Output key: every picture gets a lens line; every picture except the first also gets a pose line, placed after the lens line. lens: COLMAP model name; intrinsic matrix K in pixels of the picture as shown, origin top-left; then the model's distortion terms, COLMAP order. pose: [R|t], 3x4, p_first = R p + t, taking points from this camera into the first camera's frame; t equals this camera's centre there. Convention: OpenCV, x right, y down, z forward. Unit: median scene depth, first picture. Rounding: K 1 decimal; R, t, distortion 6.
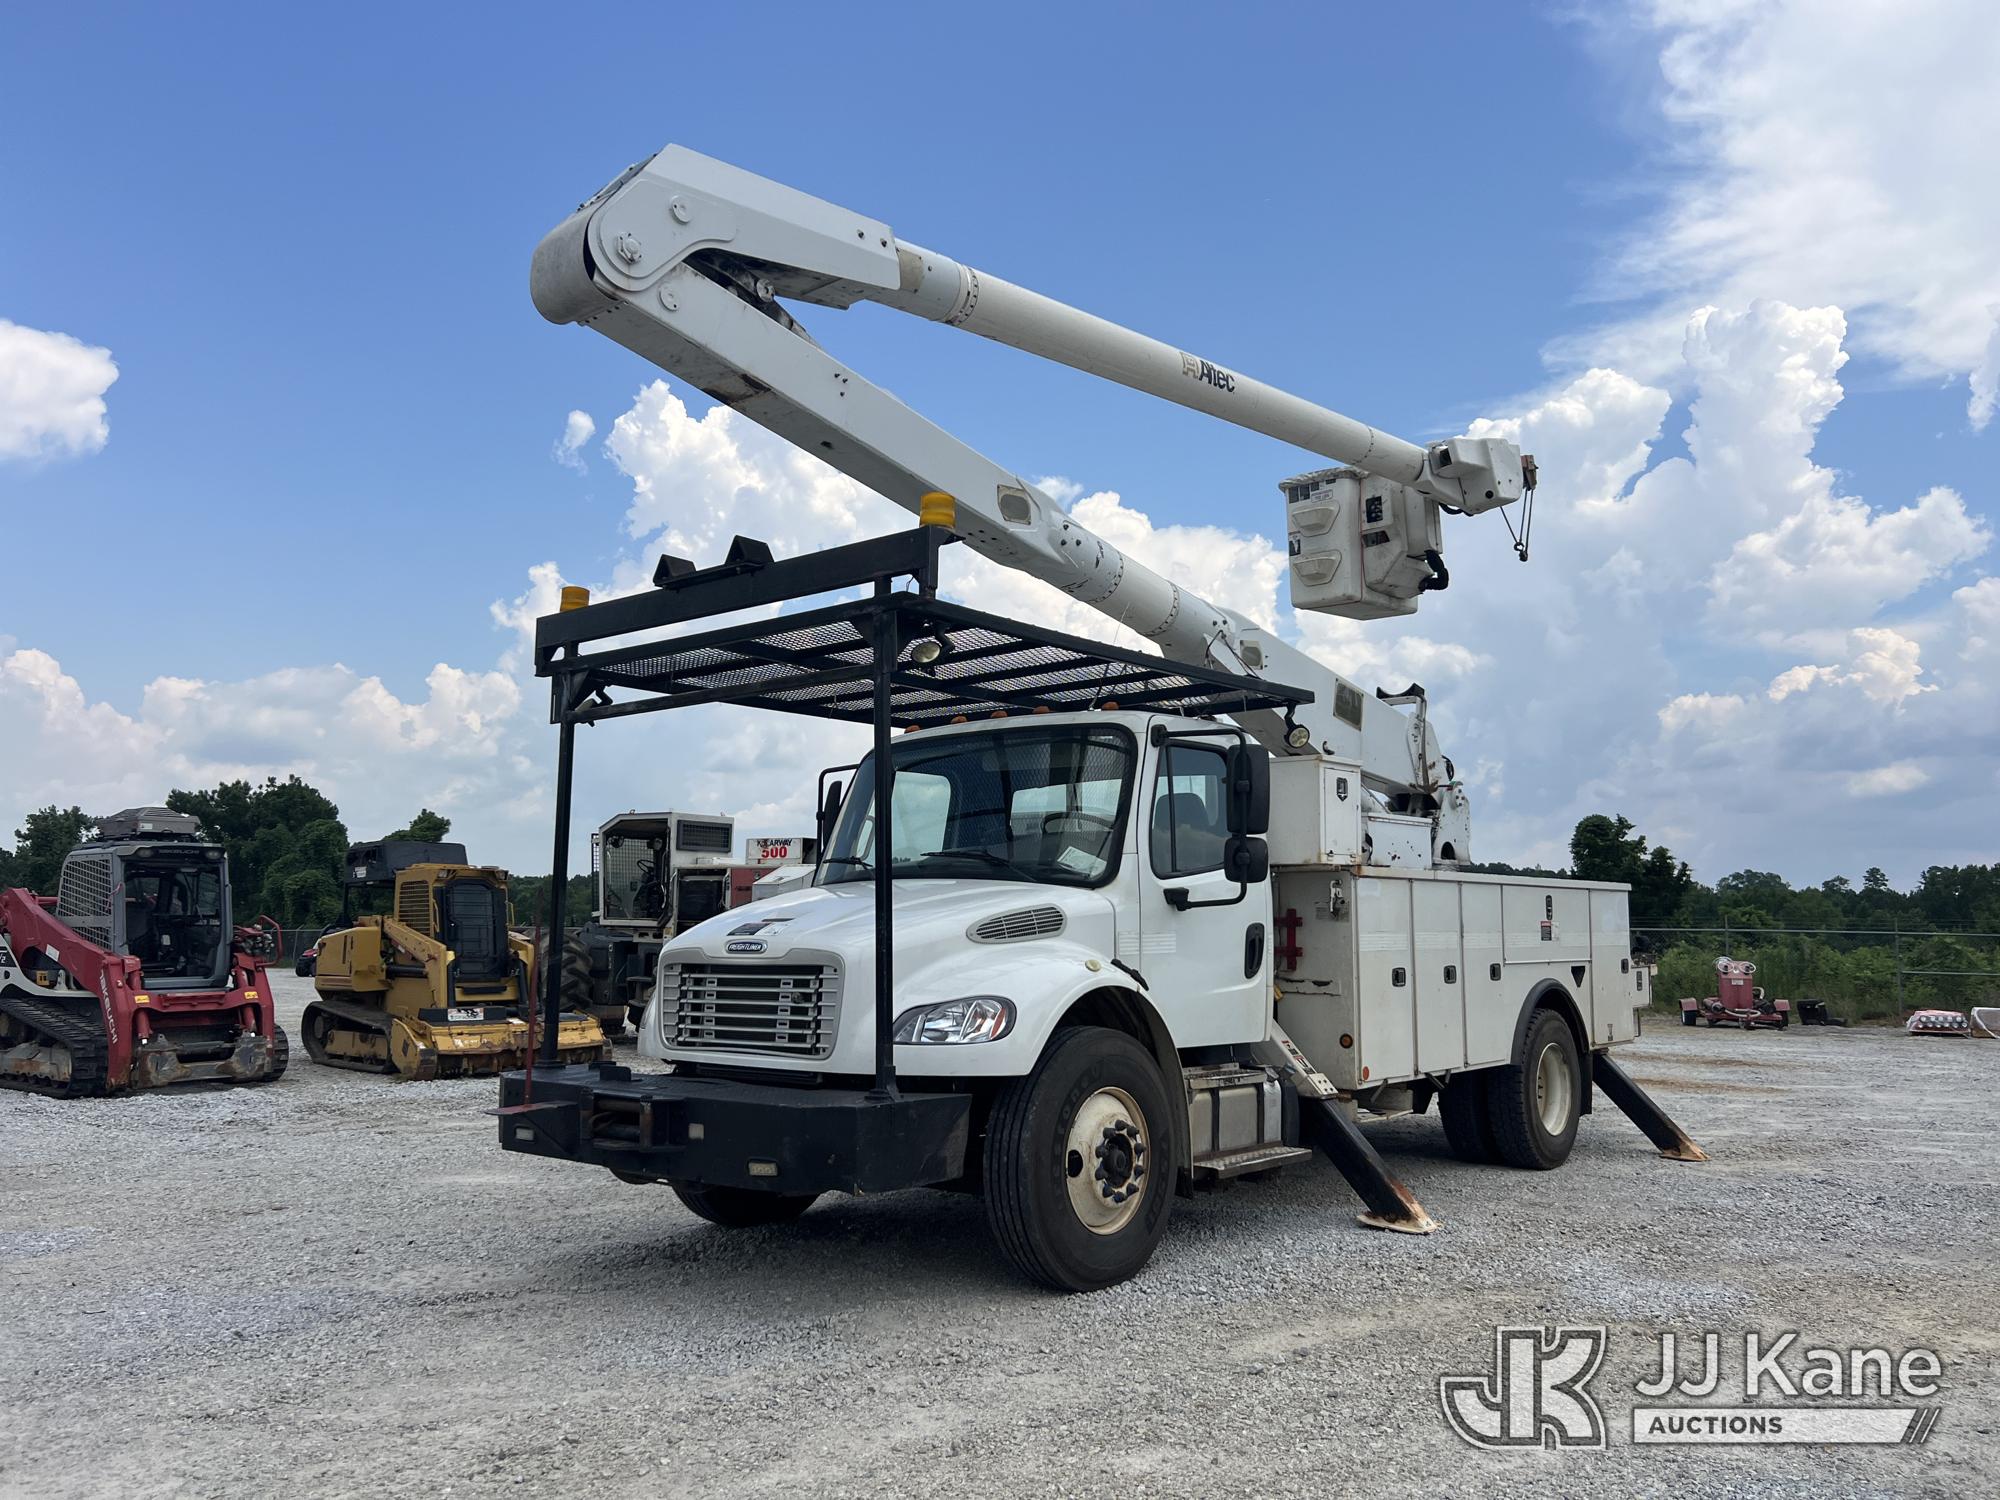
lens RADIAL K [[1591.3, 0, 1011.2], [0, 1591.3, 764.3], [0, 0, 1]] dist [0.016919, 0.042976]
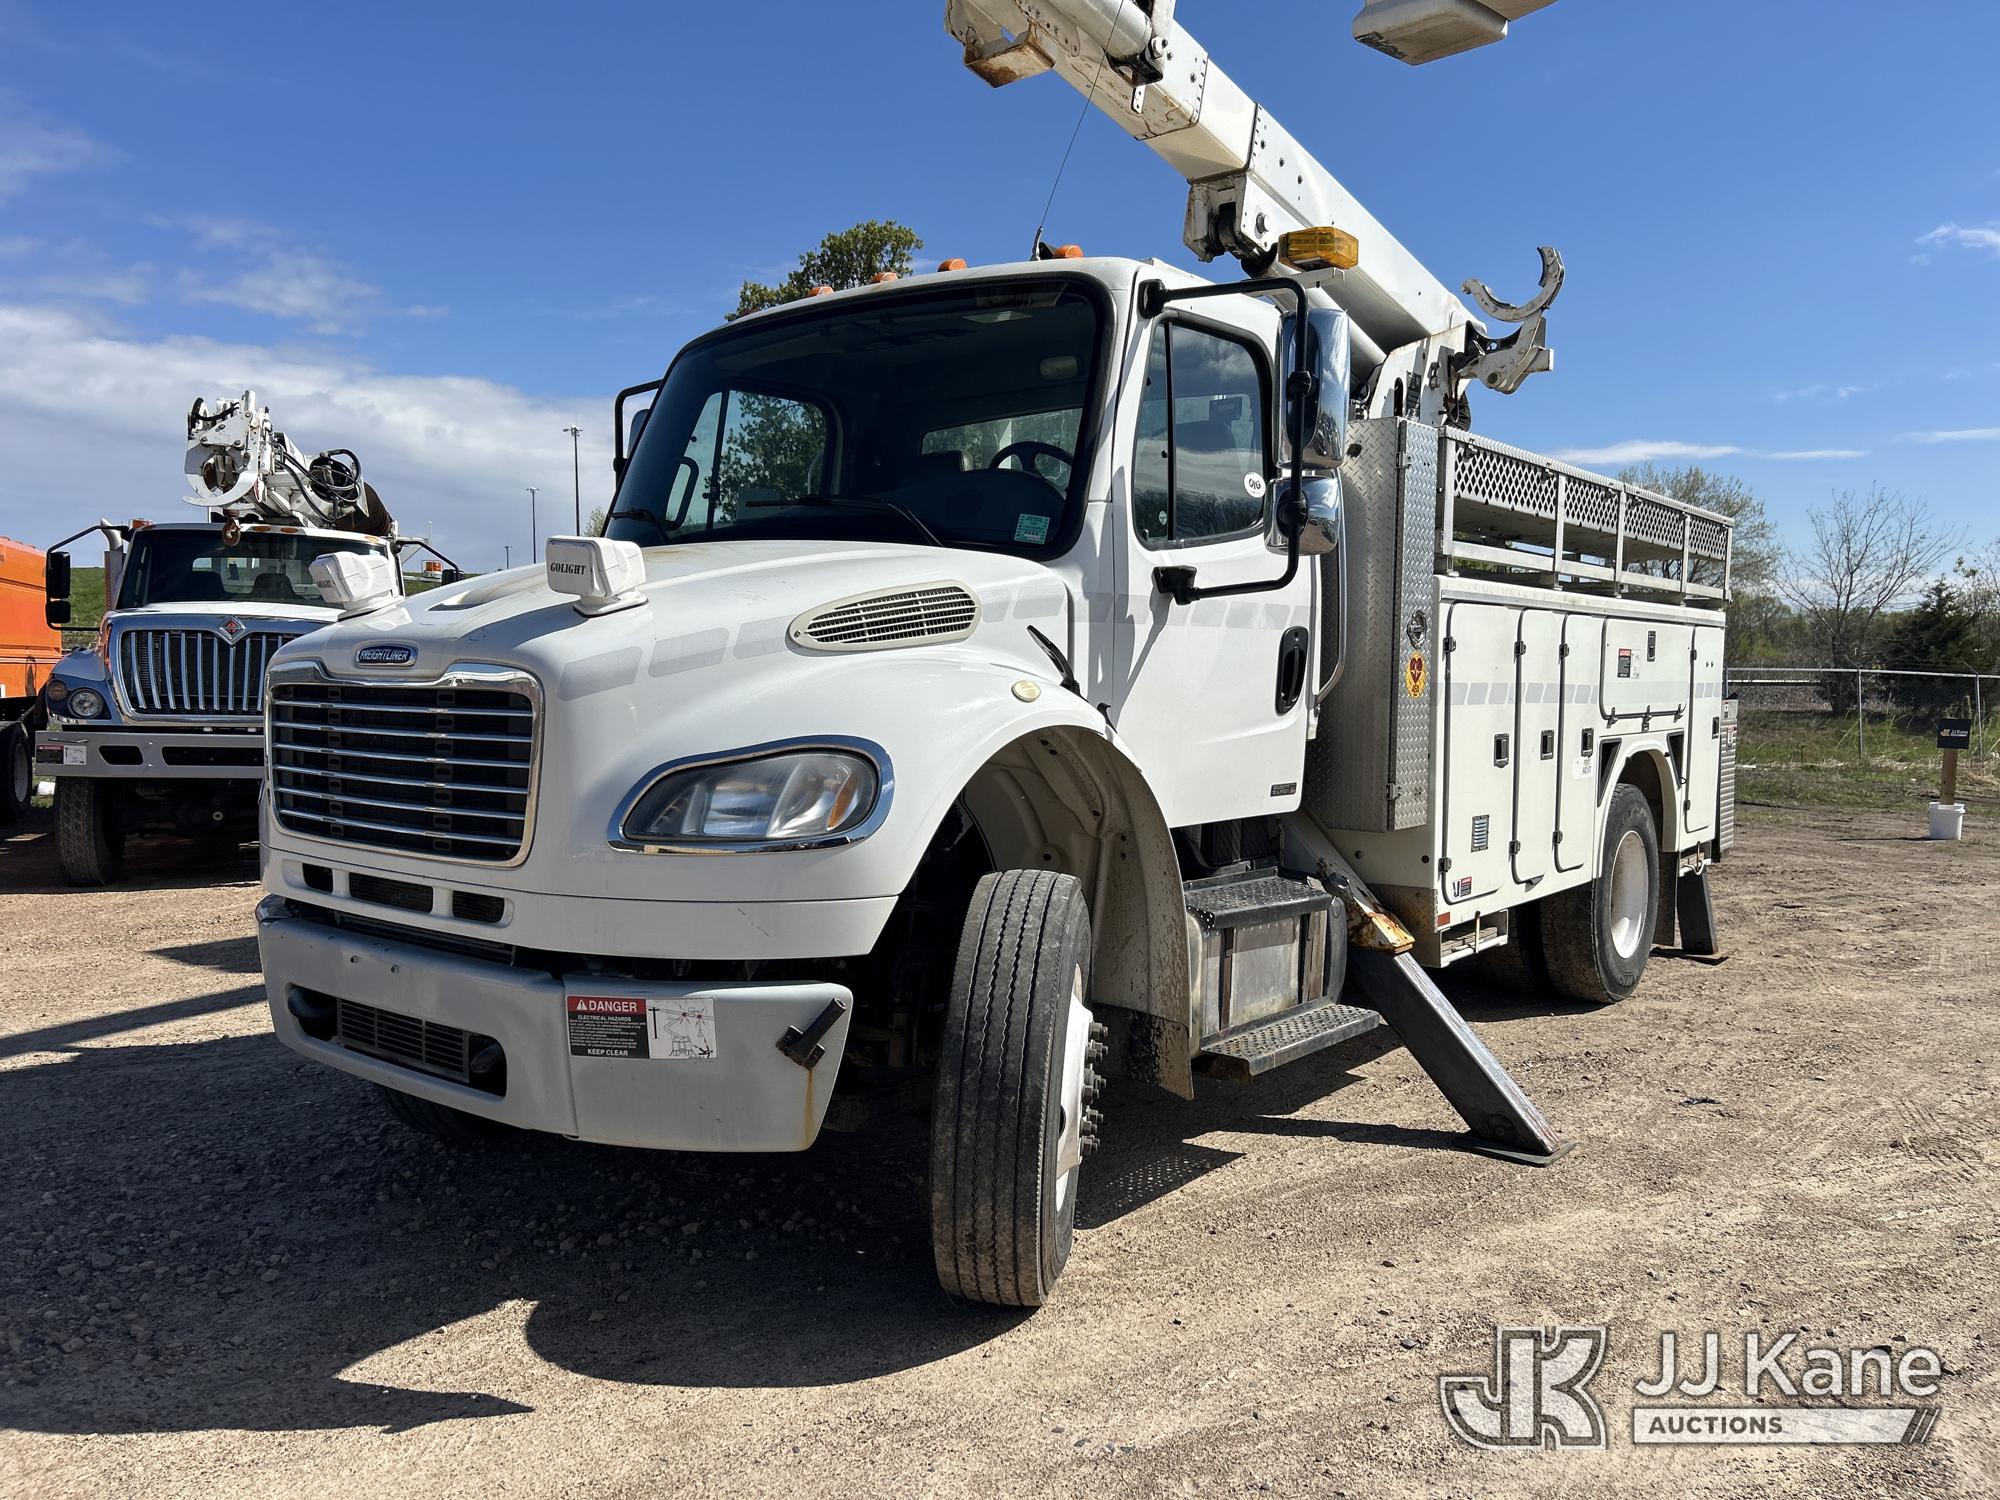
lens RADIAL K [[1456.1, 0, 1010.3], [0, 1456.1, 754.1], [0, 0, 1]] dist [0.062796, 0.001864]
pose [[0.999451, 0.007251, 0.032335, 0.026241], [-0.012620, 0.985522, 0.169074, 0.056942], [-0.030641, -0.169390, 0.985073, 0.463025]]
